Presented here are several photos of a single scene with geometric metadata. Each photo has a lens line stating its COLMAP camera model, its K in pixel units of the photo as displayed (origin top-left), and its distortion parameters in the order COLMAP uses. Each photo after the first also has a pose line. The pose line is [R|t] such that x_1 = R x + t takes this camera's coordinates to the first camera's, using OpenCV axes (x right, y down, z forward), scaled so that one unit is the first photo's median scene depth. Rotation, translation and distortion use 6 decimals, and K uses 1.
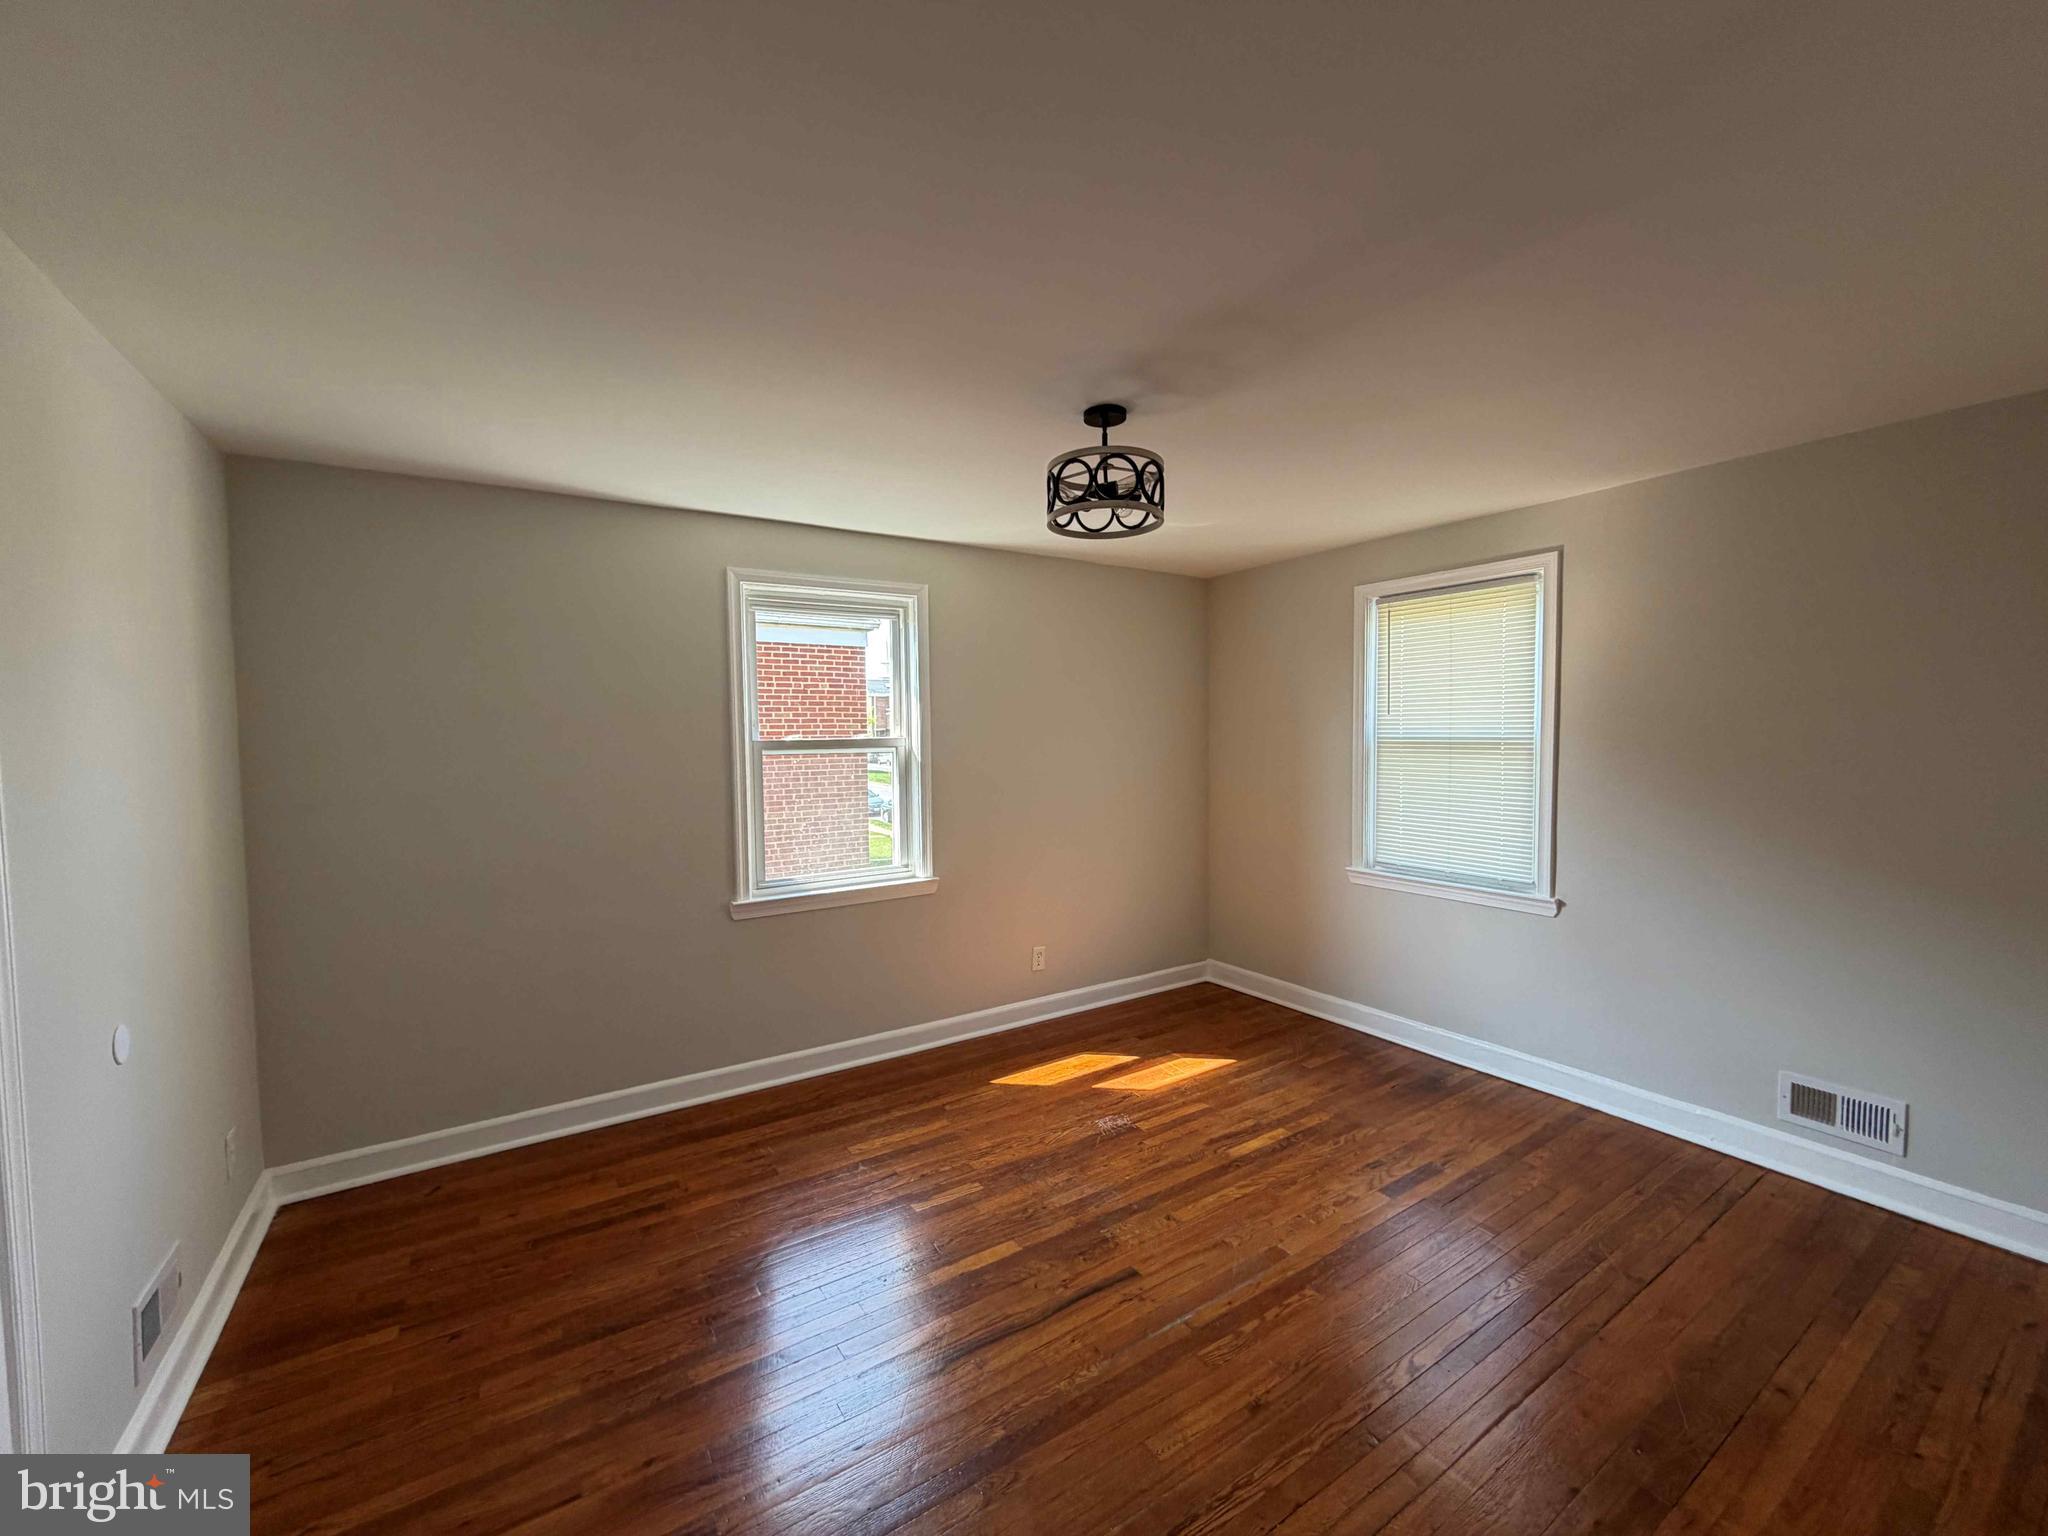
lens RADIAL K [[818.0, 0, 1024.0], [0, 818.0, 768.0], [0, 0, 1]] dist [-0.002726, -0.000139]
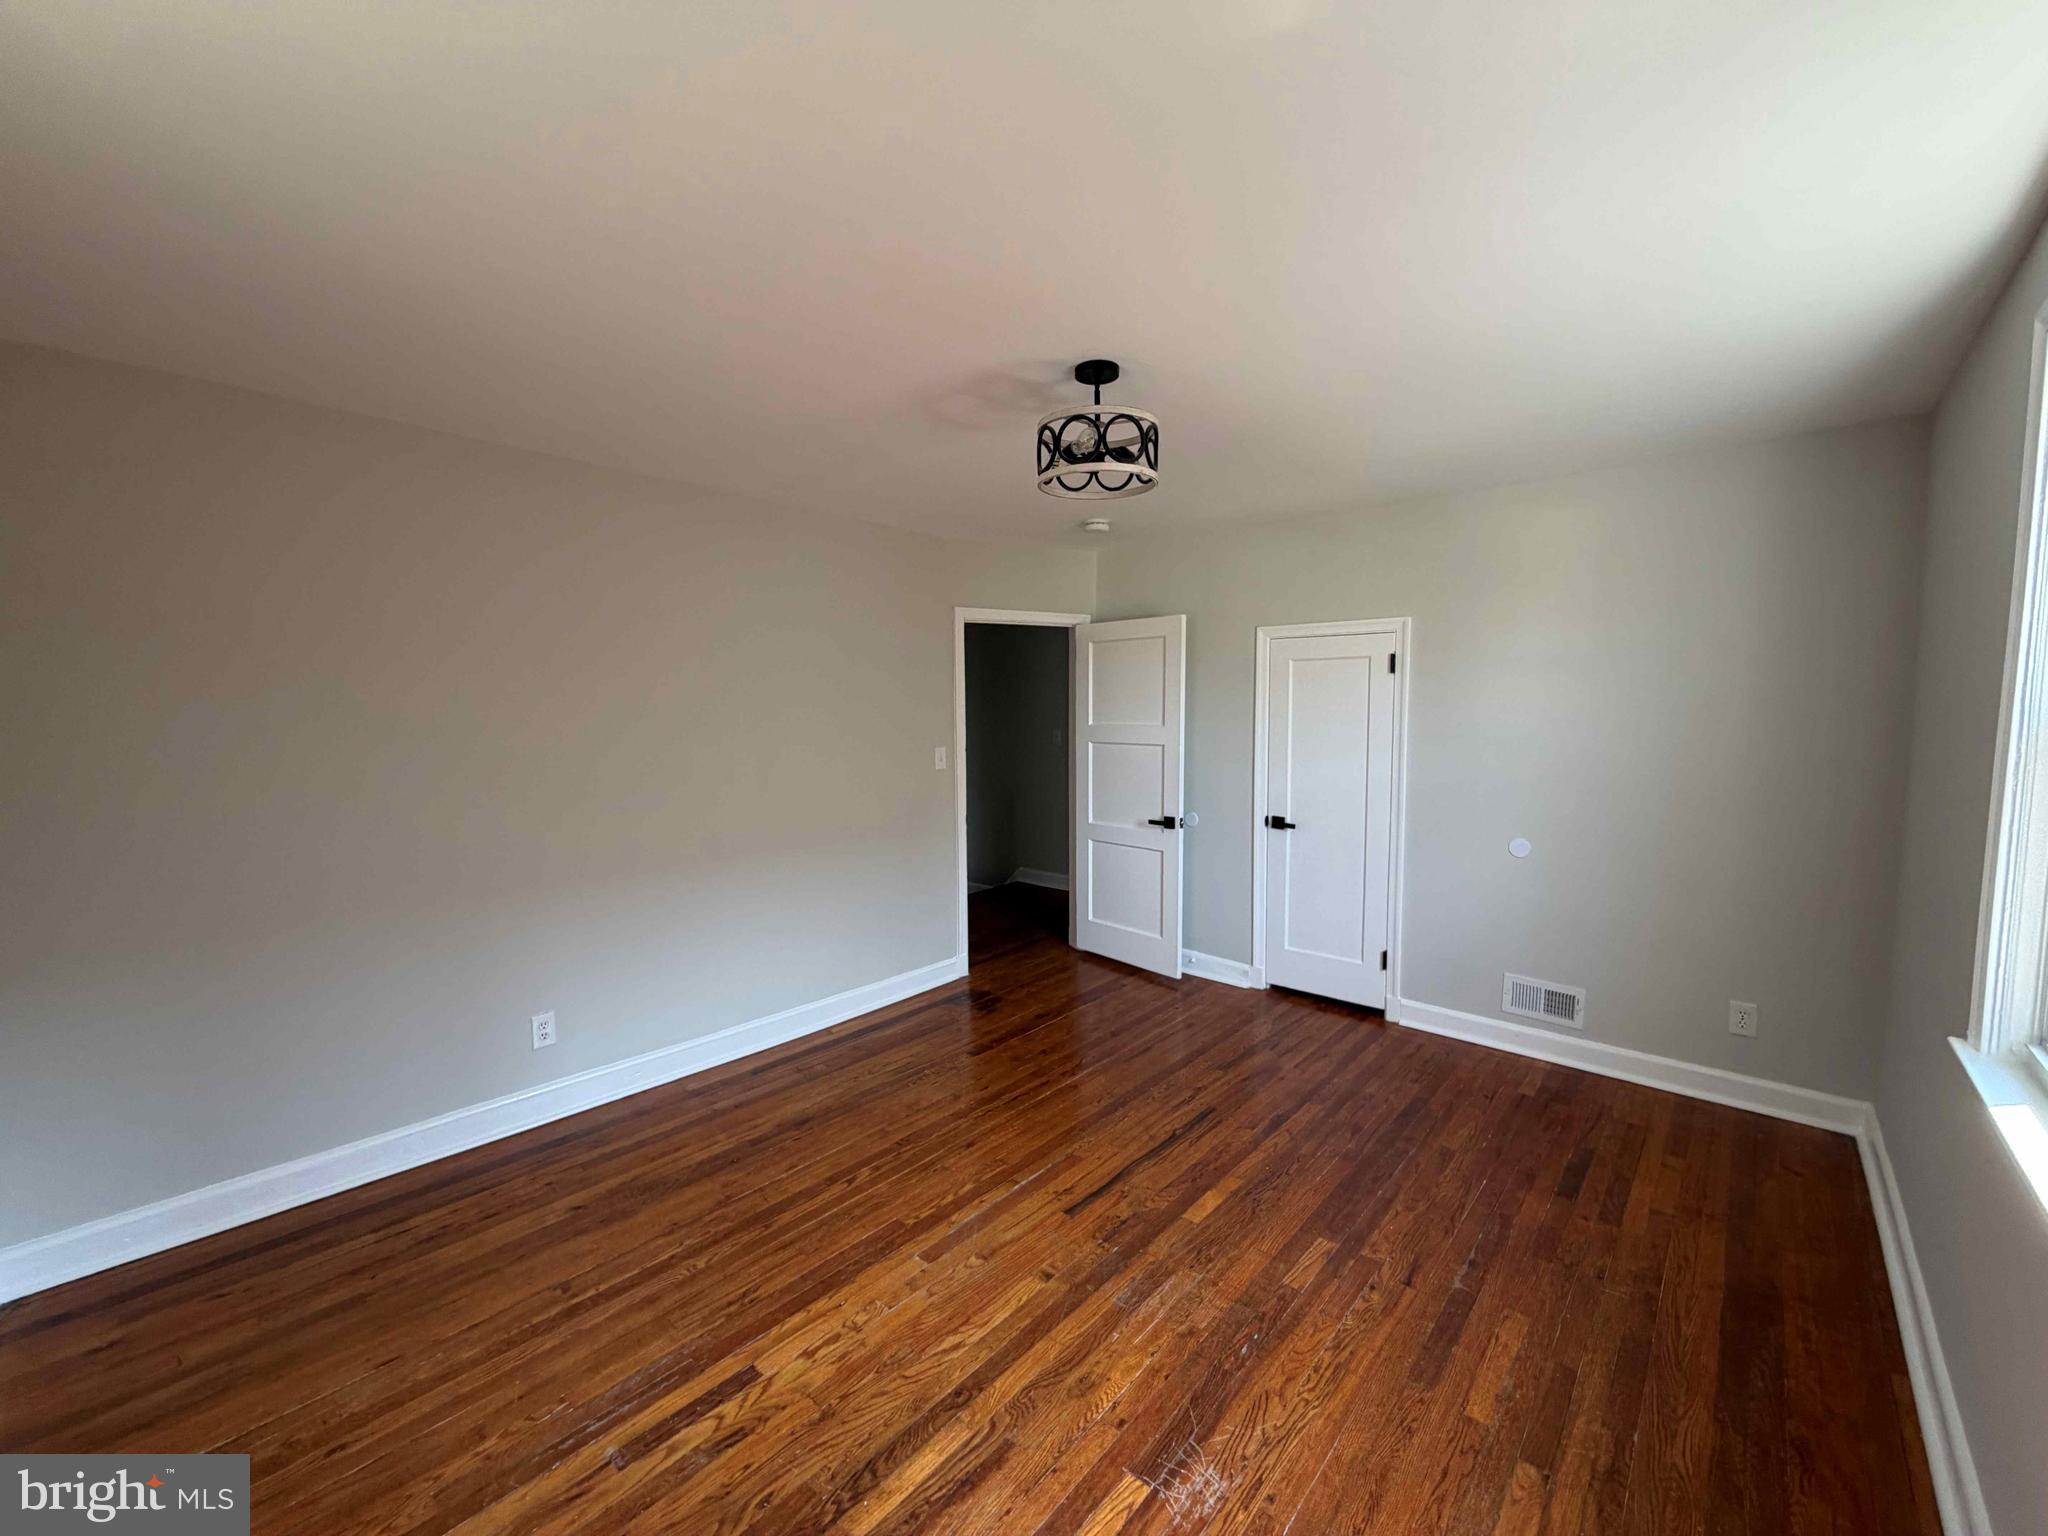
lens RADIAL K [[818.0, 0, 1024.0], [0, 818.0, 768.0], [0, 0, 1]] dist [-0.002726, -0.000139]
pose [[-0.965470, 0.038096, -0.257712, 0.378774], [0.005703, 0.992103, 0.125292, -0.074585], [0.260450, 0.119496, -0.958064, 1.653901]]
